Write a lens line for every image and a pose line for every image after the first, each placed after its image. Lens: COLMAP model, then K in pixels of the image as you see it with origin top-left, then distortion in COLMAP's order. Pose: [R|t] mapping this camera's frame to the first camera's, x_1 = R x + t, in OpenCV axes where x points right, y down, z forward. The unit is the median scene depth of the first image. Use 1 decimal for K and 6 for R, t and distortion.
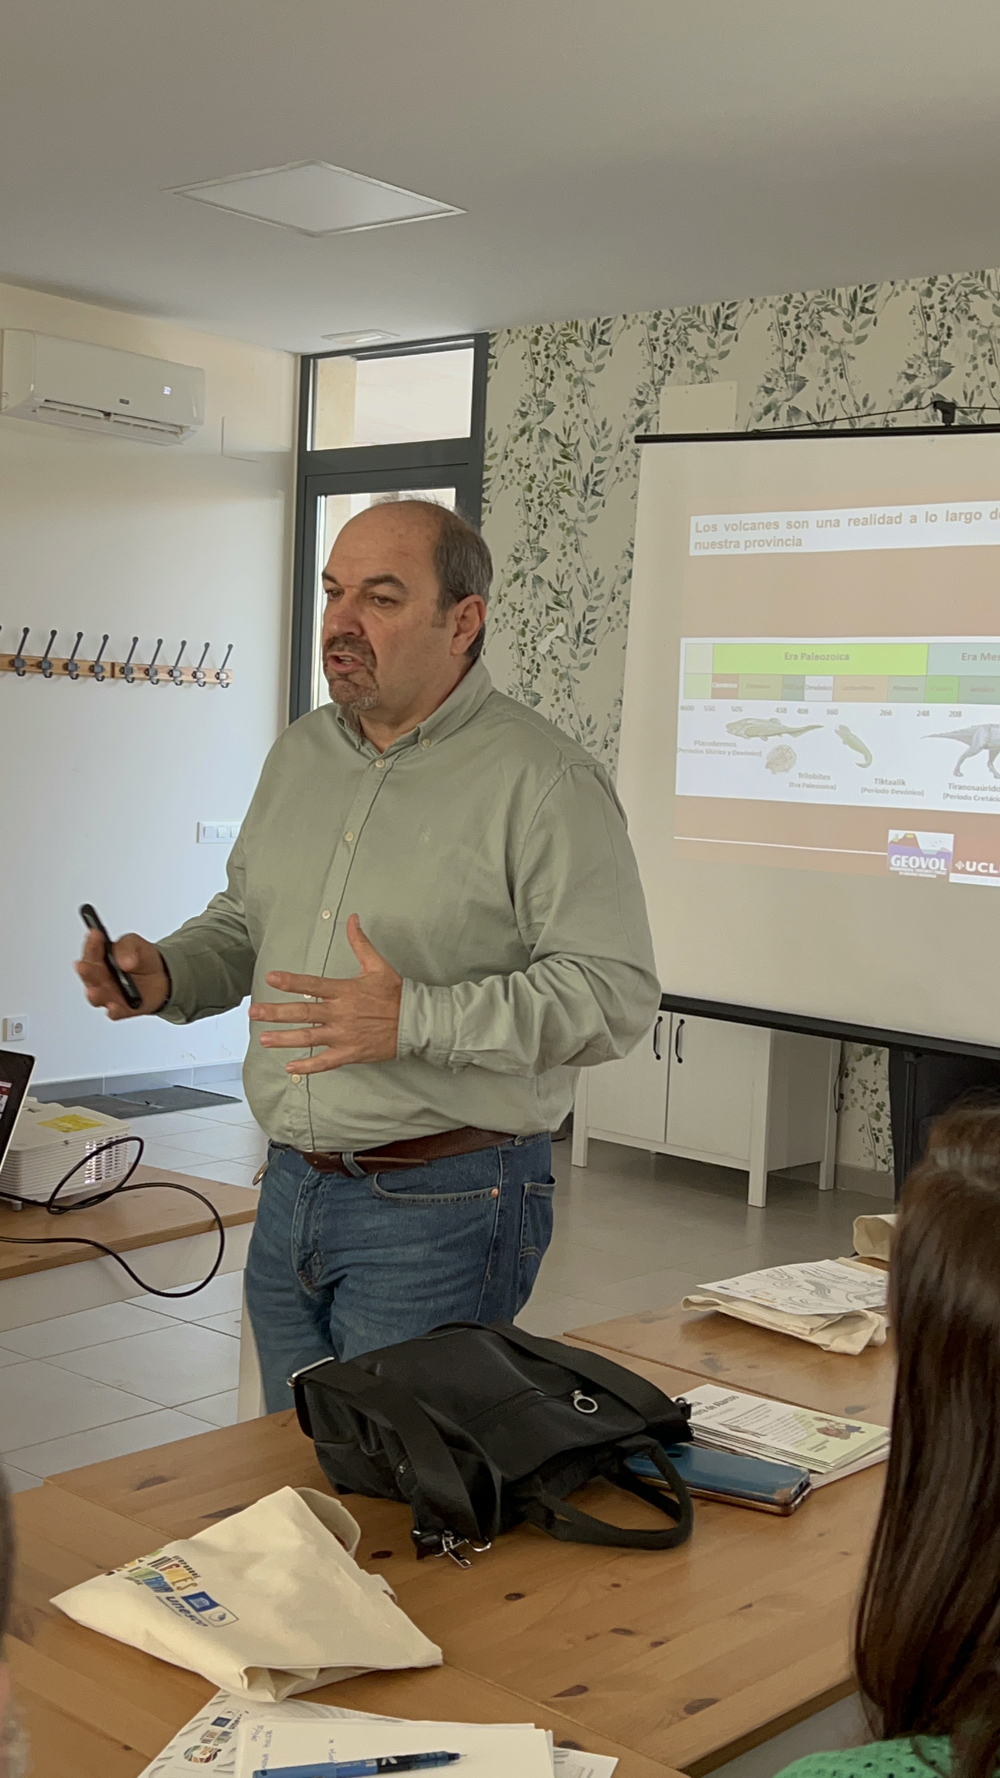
lens RADIAL K [[2136.9, 0, 486.7], [0, 2136.9, 889.6], [0, 0, 1]] dist [0.122584, 0.000000]
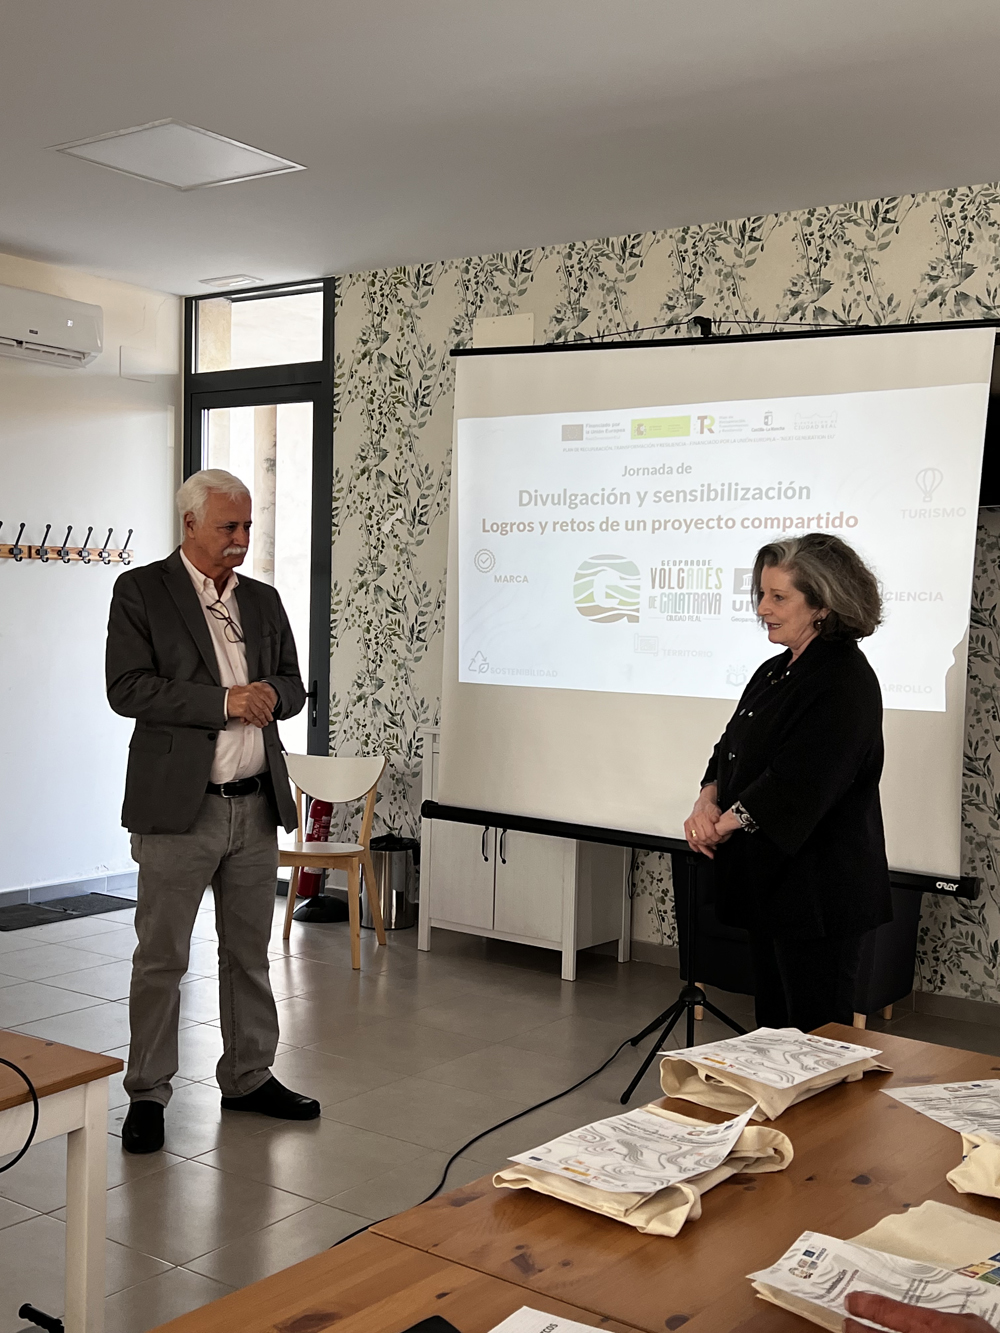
lens RADIAL K [[1558.6, 0, 498.0], [0, 1558.6, 665.1], [0, 0, 1]] dist [0.113991, 0.000000]
pose [[0.996149, -0.024286, 0.084244, 0.014079], [0.026649, 0.999279, -0.027032, -0.008123], [-0.083527, 0.029173, 0.996078, 0.103469]]
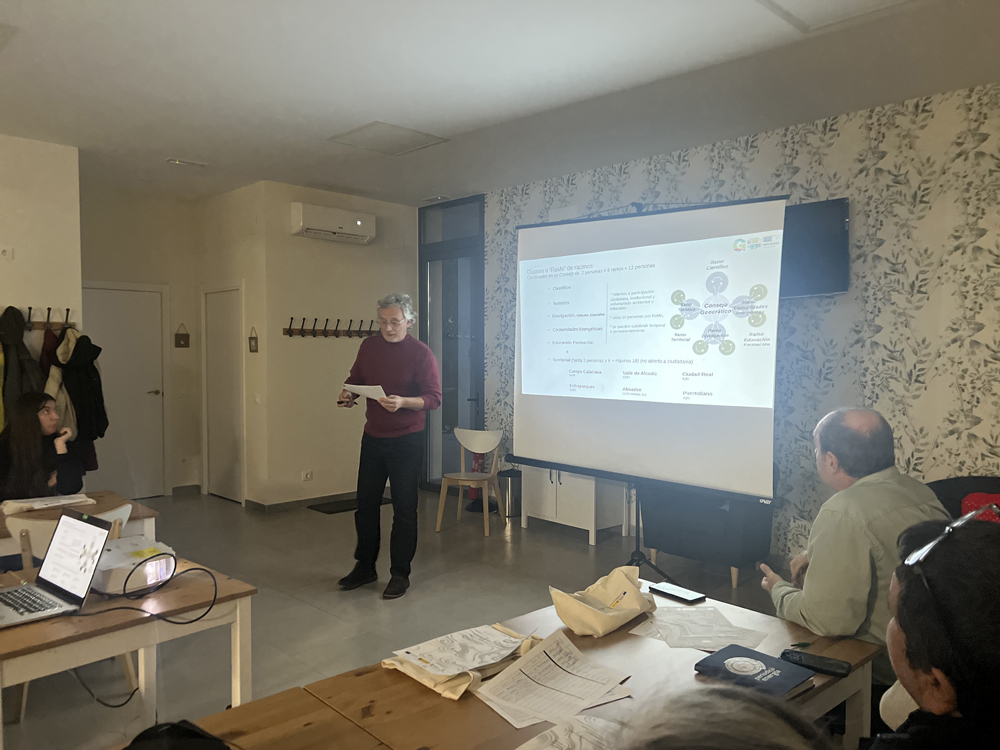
lens RADIAL K [[764.1, 0, 494.2], [0, 764.1, 379.8], [0, 0, 1]] dist [0.043897, -0.065097]
pose [[0.995043, -0.037231, -0.092216, 0.095937], [0.034007, 0.998762, -0.036290, -0.008317], [0.093453, 0.032975, 0.995077, 0.129027]]
